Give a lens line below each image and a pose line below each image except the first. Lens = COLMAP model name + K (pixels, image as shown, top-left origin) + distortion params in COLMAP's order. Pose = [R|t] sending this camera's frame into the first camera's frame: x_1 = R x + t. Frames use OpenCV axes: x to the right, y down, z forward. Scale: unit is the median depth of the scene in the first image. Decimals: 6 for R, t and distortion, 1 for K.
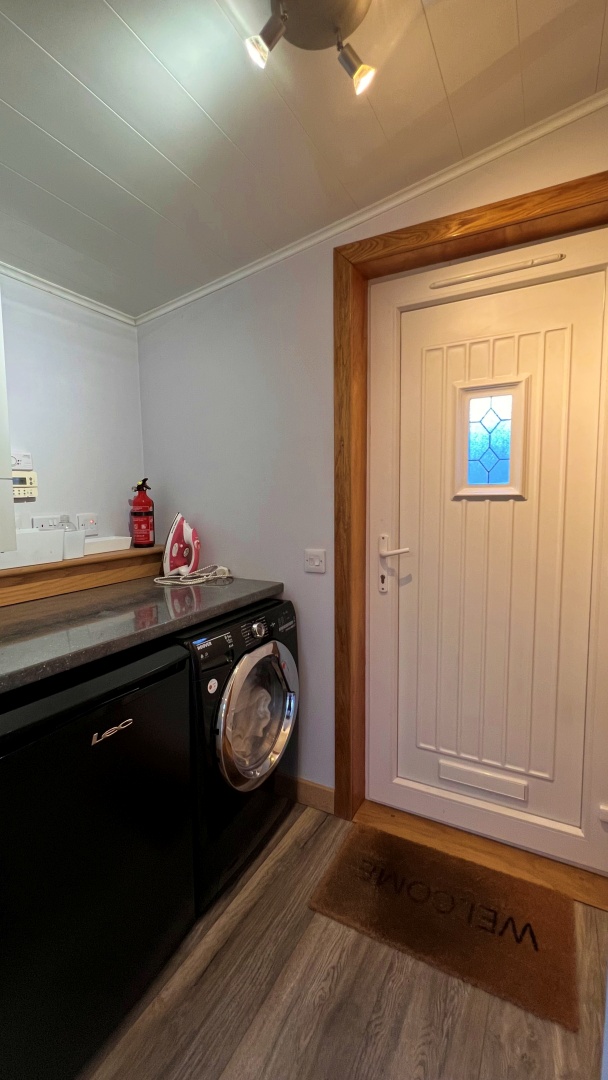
lens RADIAL K [[468.5, 0, 294.6], [0, 468.5, 537.7], [0, 0, 1]] dist [-0.002313, 0.001329]
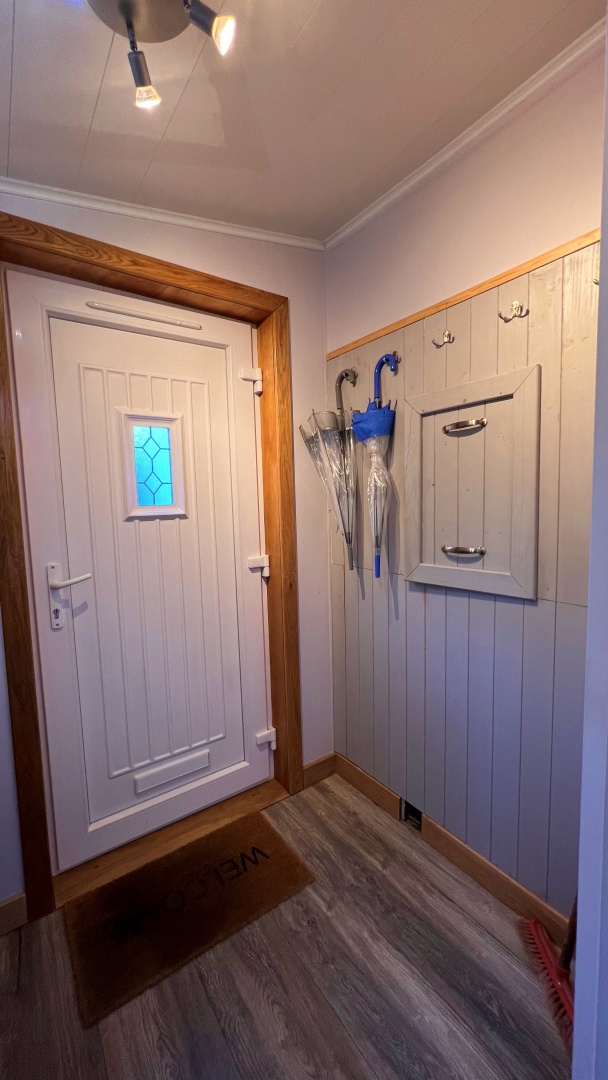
lens RADIAL K [[443.8, 0, 300.9], [0, 443.8, 537.7], [0, 0, 1]] dist [-0.003215, -0.000222]
pose [[0.427117, -0.076734, 0.900935, -0.417377], [0.103792, 0.993967, 0.035452, -0.041763], [-0.898220, 0.078367, 0.432504, 0.257348]]
